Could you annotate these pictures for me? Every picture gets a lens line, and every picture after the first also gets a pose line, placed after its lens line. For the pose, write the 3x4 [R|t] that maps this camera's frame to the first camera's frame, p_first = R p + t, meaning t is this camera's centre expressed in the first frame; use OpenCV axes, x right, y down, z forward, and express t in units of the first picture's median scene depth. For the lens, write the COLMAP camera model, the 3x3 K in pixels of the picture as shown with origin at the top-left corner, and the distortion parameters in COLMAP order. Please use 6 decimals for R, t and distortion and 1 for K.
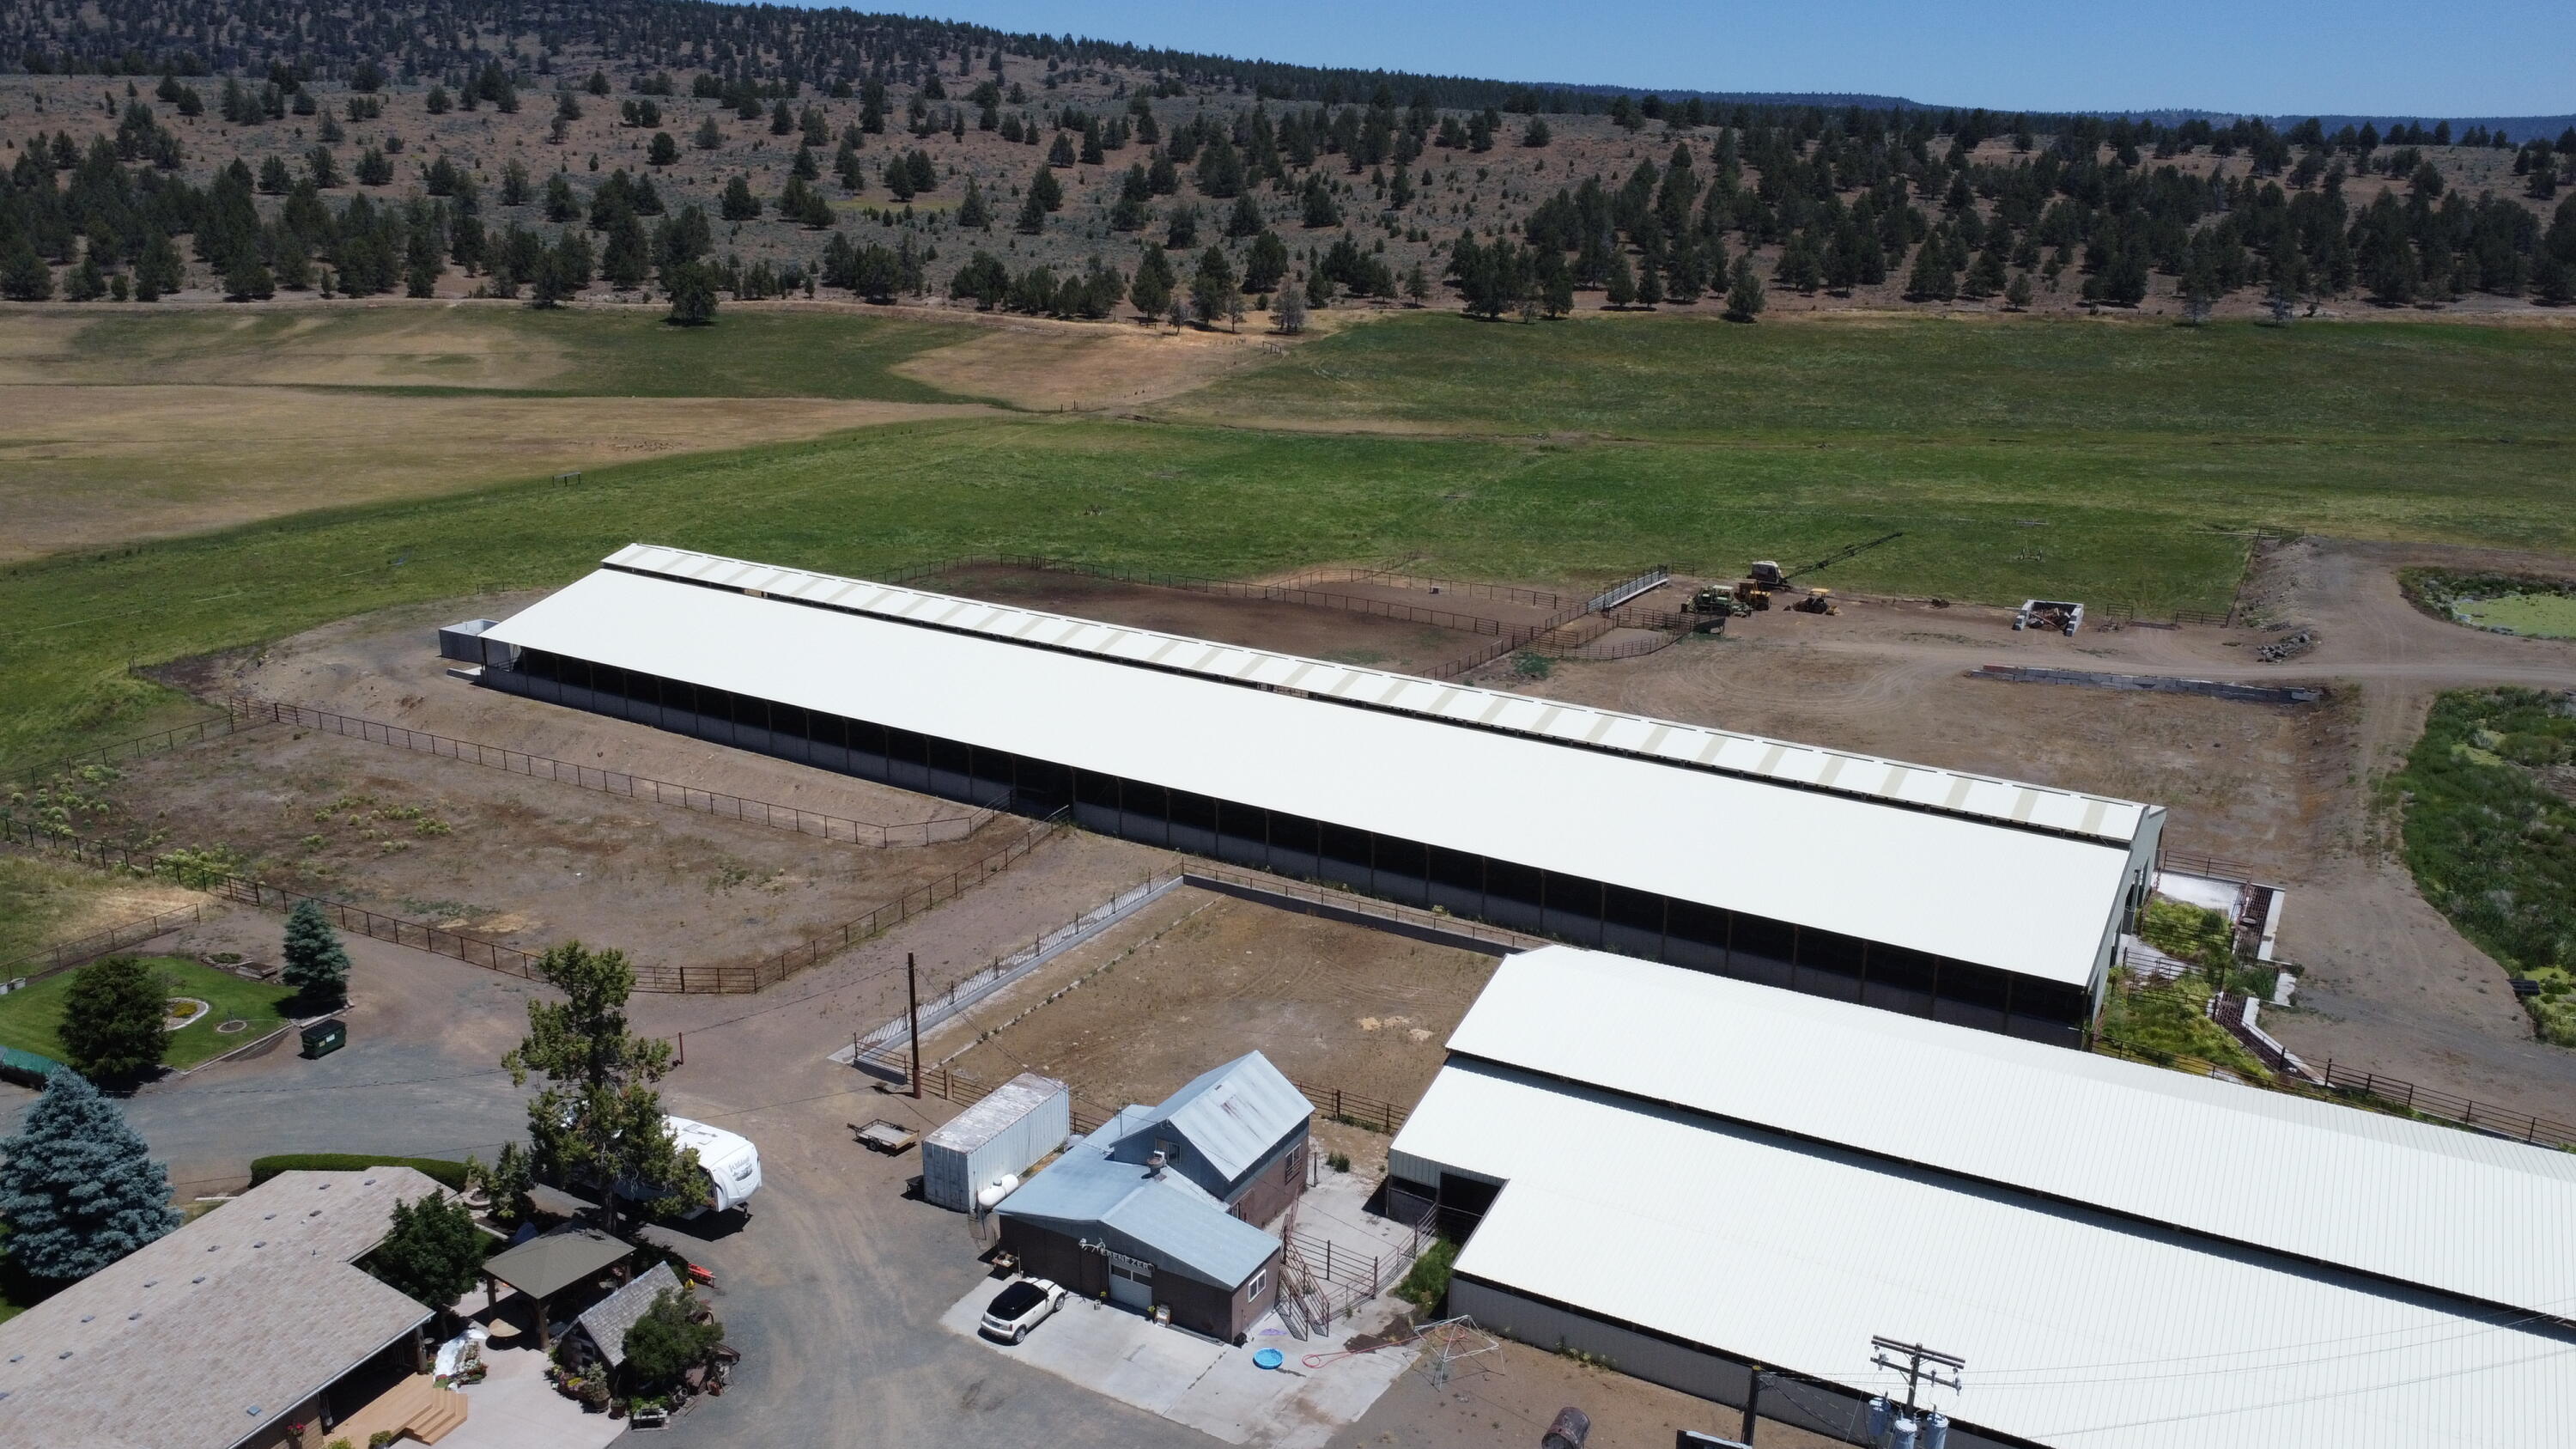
lens RADIAL K [[1929.0, 0, 1292.9], [0, 1929.0, 730.5], [0, 0, 1]] dist [0.005658, -0.004902]
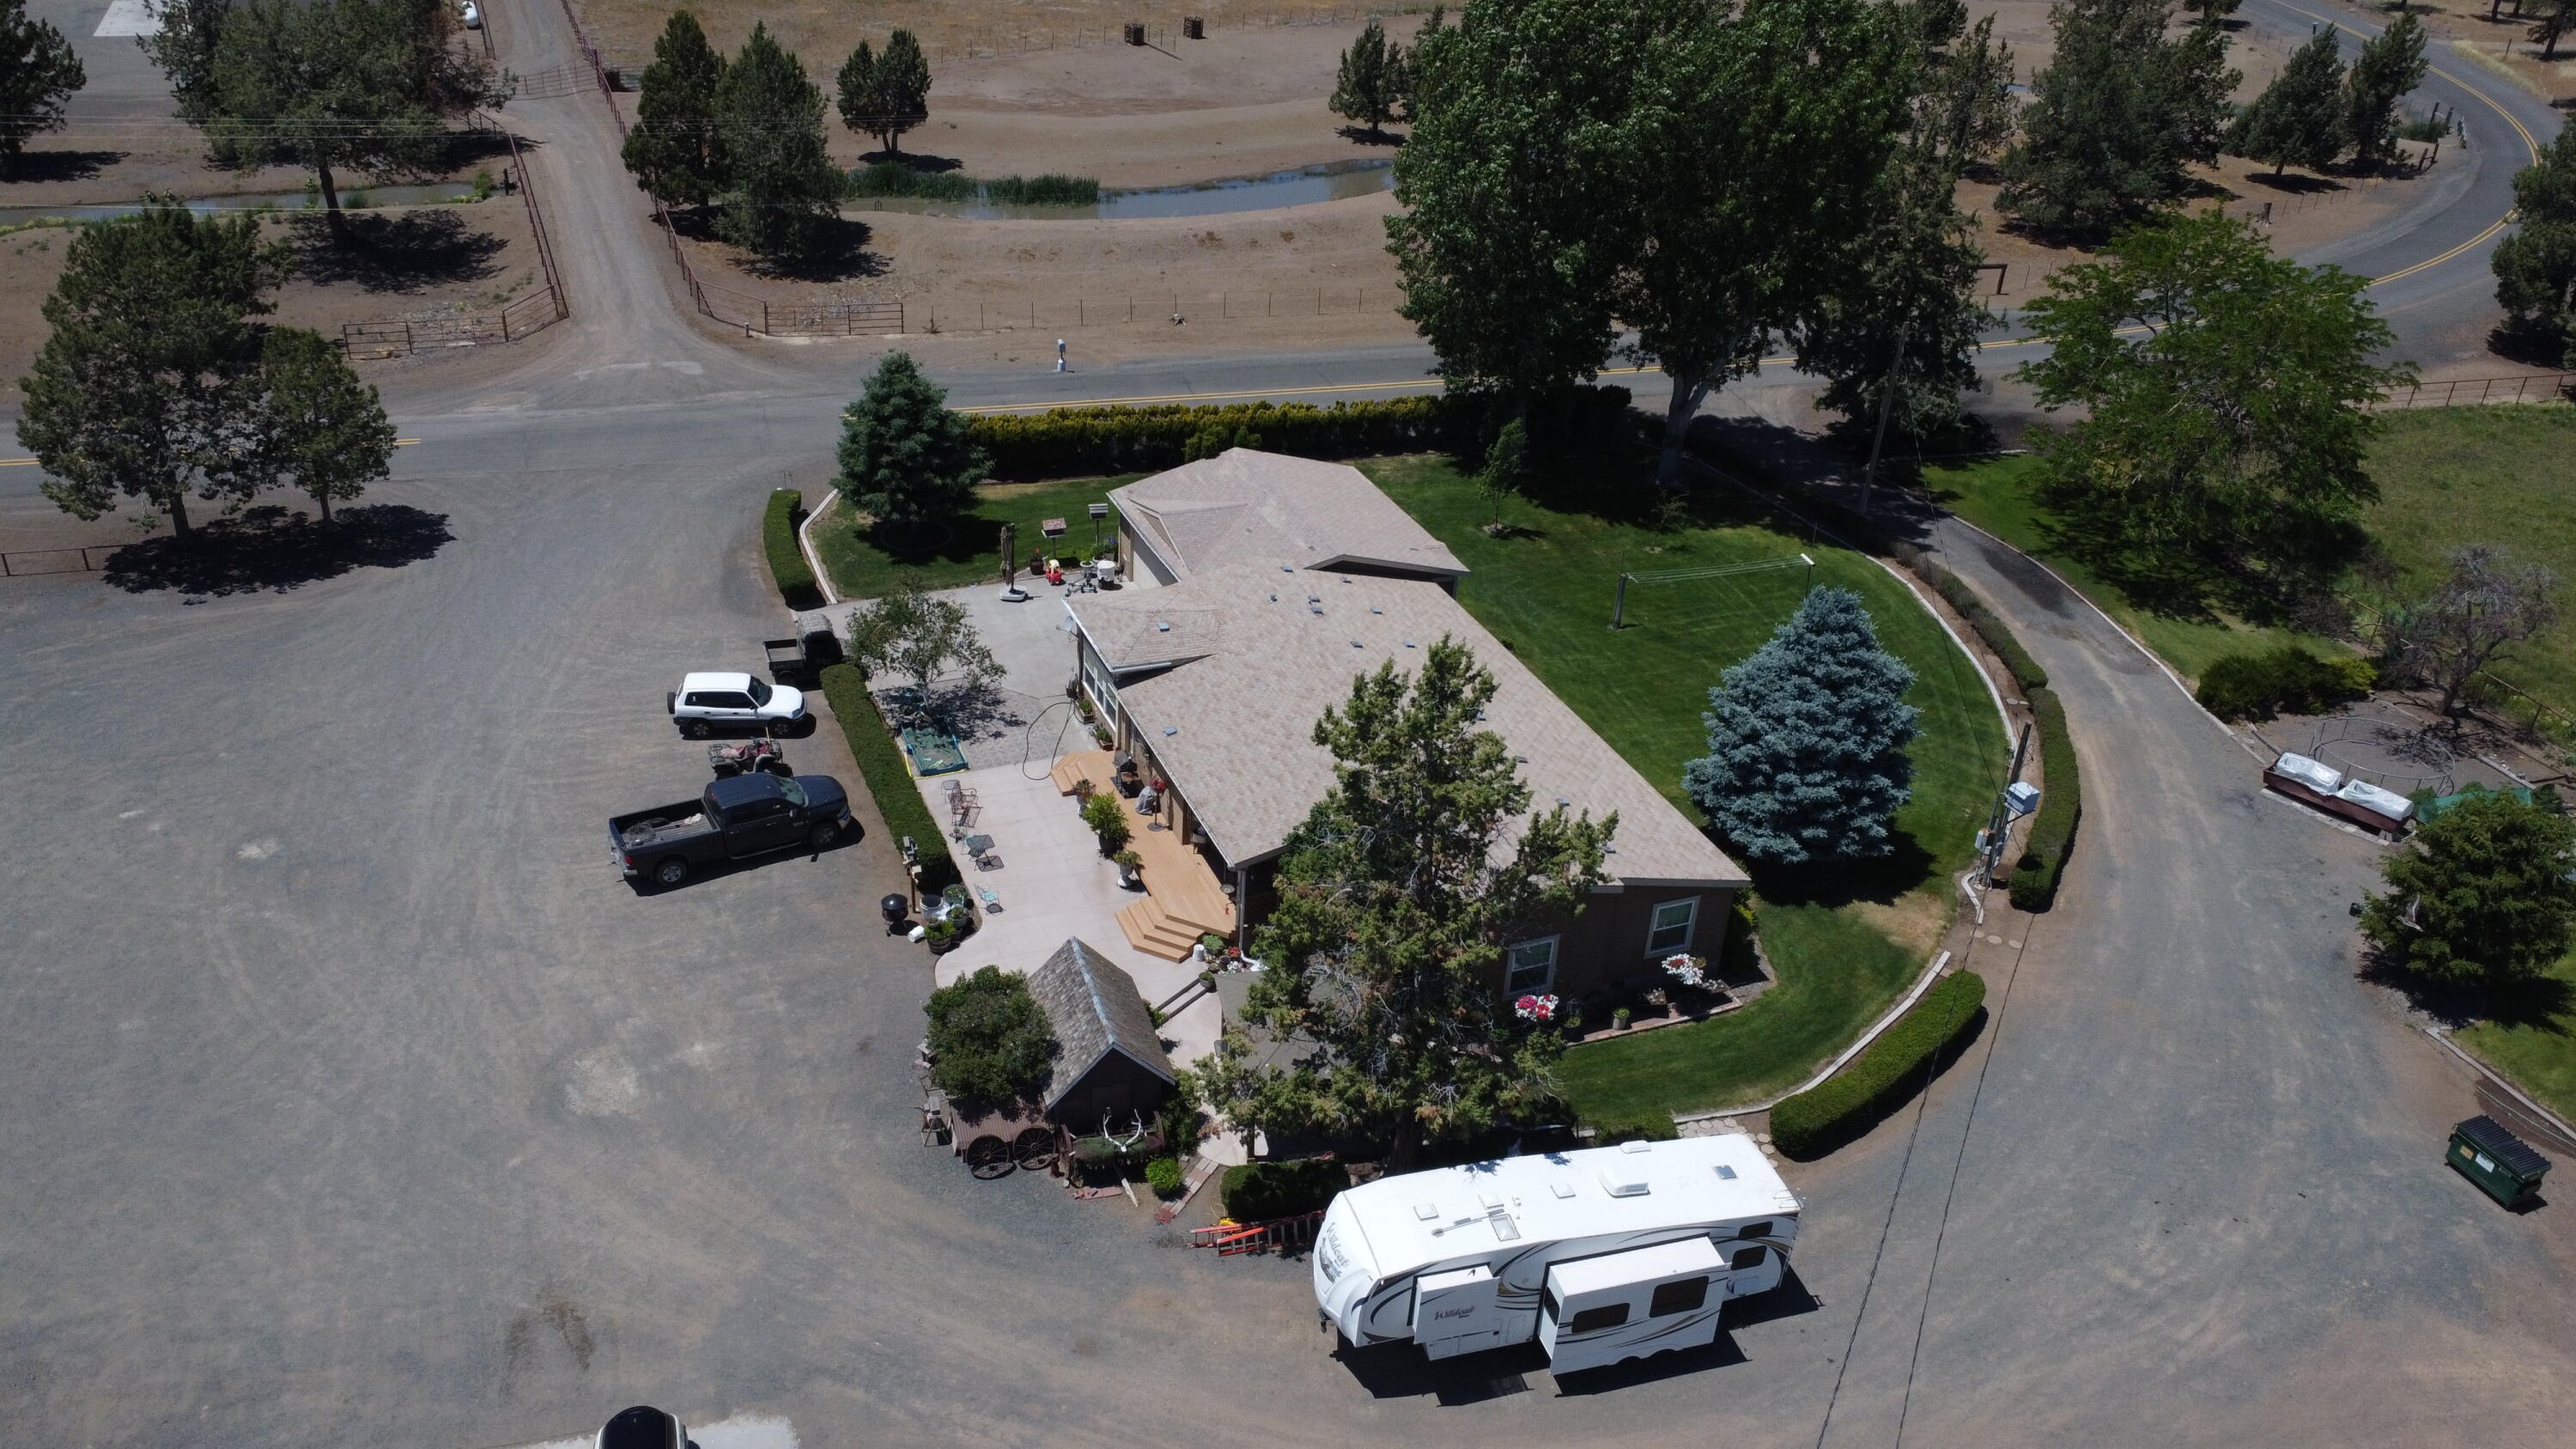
lens RADIAL K [[1929.0, 0, 1291.8], [0, 1929.0, 732.4], [0, 0, 1]] dist [0.005658, -0.004902]
pose [[-0.700731, 0.302788, -0.645984, 0.000360], [-0.266811, 0.728539, 0.630906, -0.134113], [0.661655, 0.614452, -0.429722, 0.840365]]
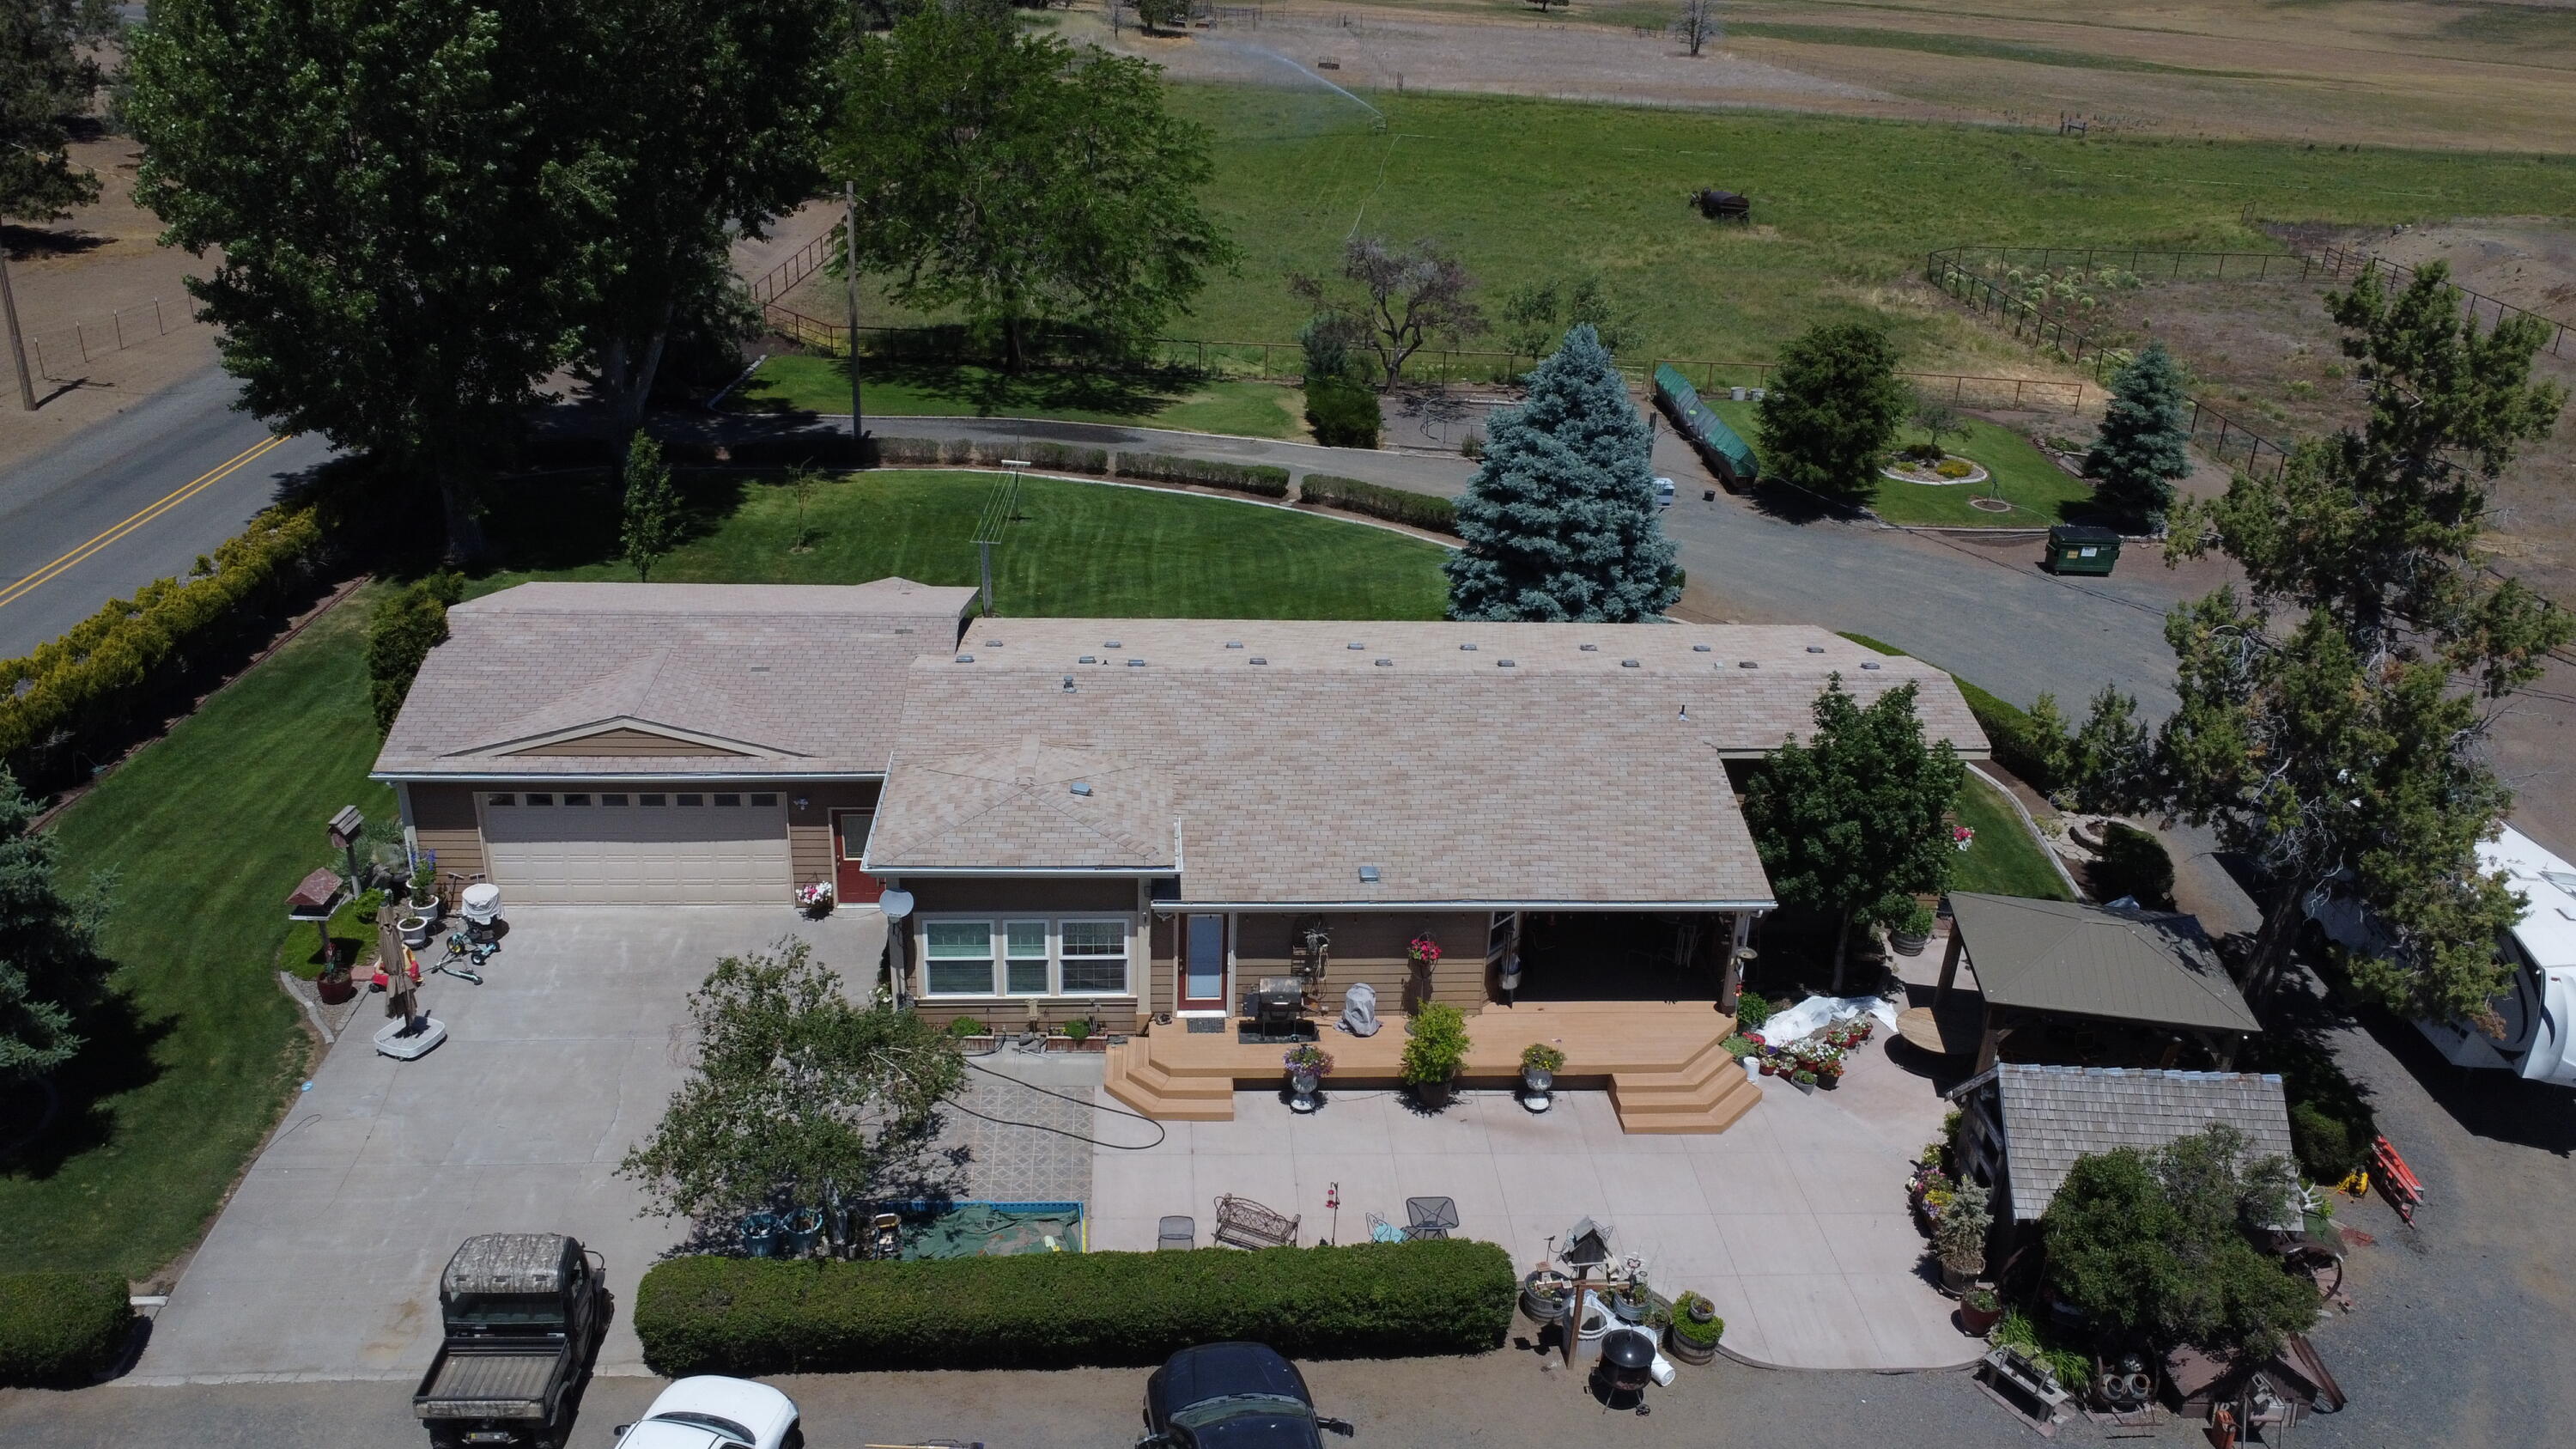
lens RADIAL K [[1929.0, 0, 1291.3], [0, 1929.0, 729.9], [0, 0, 1]] dist [0.005658, -0.004902]
pose [[0.456938, 0.364239, -0.811503, -0.084503], [-0.283375, 0.924390, 0.255346, 0.112806], [0.843152, 0.113283, 0.525606, 0.417965]]
